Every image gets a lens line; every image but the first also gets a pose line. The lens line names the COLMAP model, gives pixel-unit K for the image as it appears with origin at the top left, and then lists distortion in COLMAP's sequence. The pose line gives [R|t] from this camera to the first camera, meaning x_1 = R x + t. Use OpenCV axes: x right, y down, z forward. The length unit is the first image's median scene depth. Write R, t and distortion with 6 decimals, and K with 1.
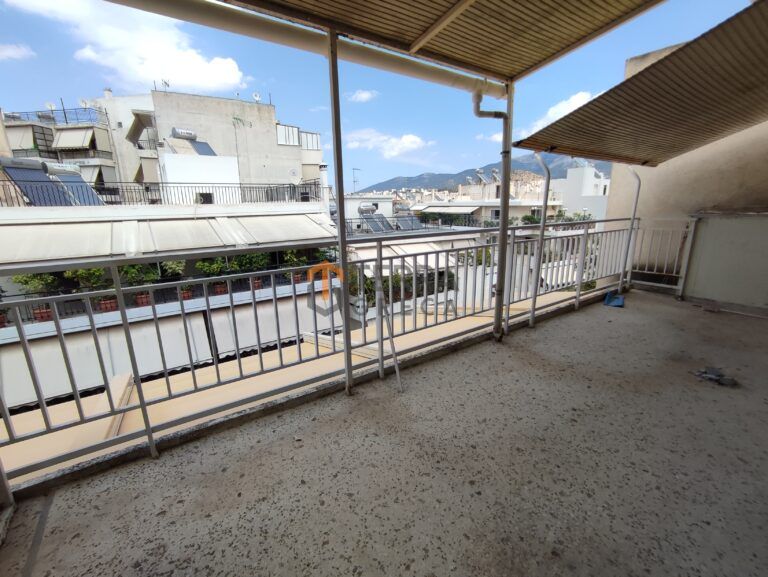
lens RADIAL K [[348.7, 0, 383.1], [0, 348.7, 289.3], [0, 0, 1]] dist [-0.017398, 0.009865]
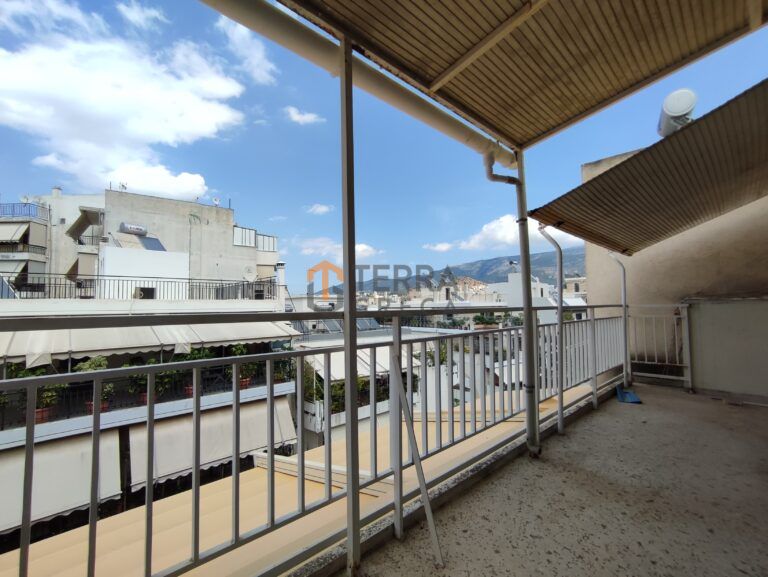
lens RADIAL K [[348.7, 0, 383.2], [0, 348.7, 287.9], [0, 0, 1]] dist [-0.017398, 0.009865]
pose [[0.990676, 0.011287, 0.135768, -0.071474], [0.028513, 0.957314, -0.287640, 0.005086], [-0.133219, 0.288830, 0.948067, 0.178984]]
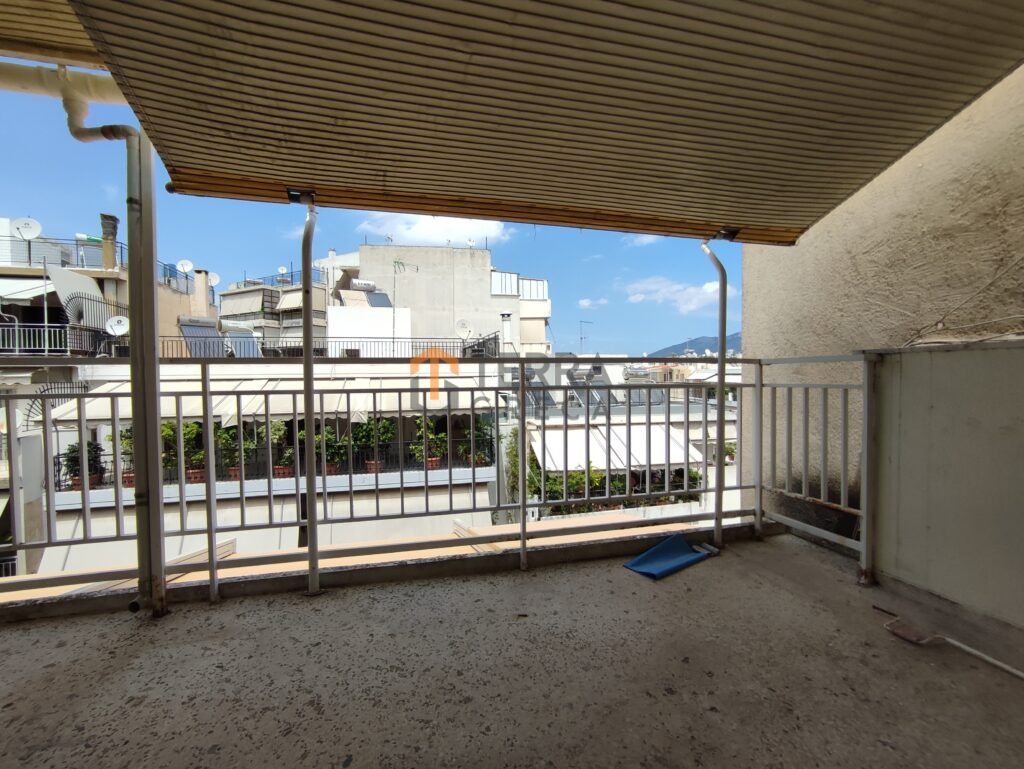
lens RADIAL K [[465.0, 0, 508.1], [0, 465.0, 382.2], [0, 0, 1]] dist [-0.017398, 0.009865]
pose [[0.938752, 0.016534, -0.344196, 0.707278], [-0.090904, 0.975348, -0.201077, -0.044126], [0.332387, 0.220051, 0.917113, 0.422278]]
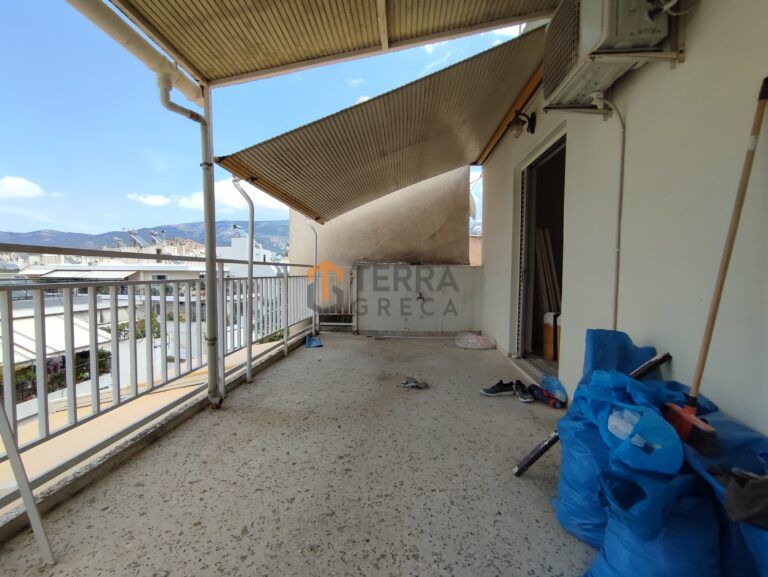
lens RADIAL K [[348.7, 0, 382.3], [0, 348.7, 288.9], [0, 0, 1]] dist [-0.017398, 0.009865]
pose [[0.632119, -0.015729, 0.774712, -0.012390], [0.165623, 0.979431, -0.115253, 0.032263], [-0.756964, 0.201164, 0.621722, 0.164465]]
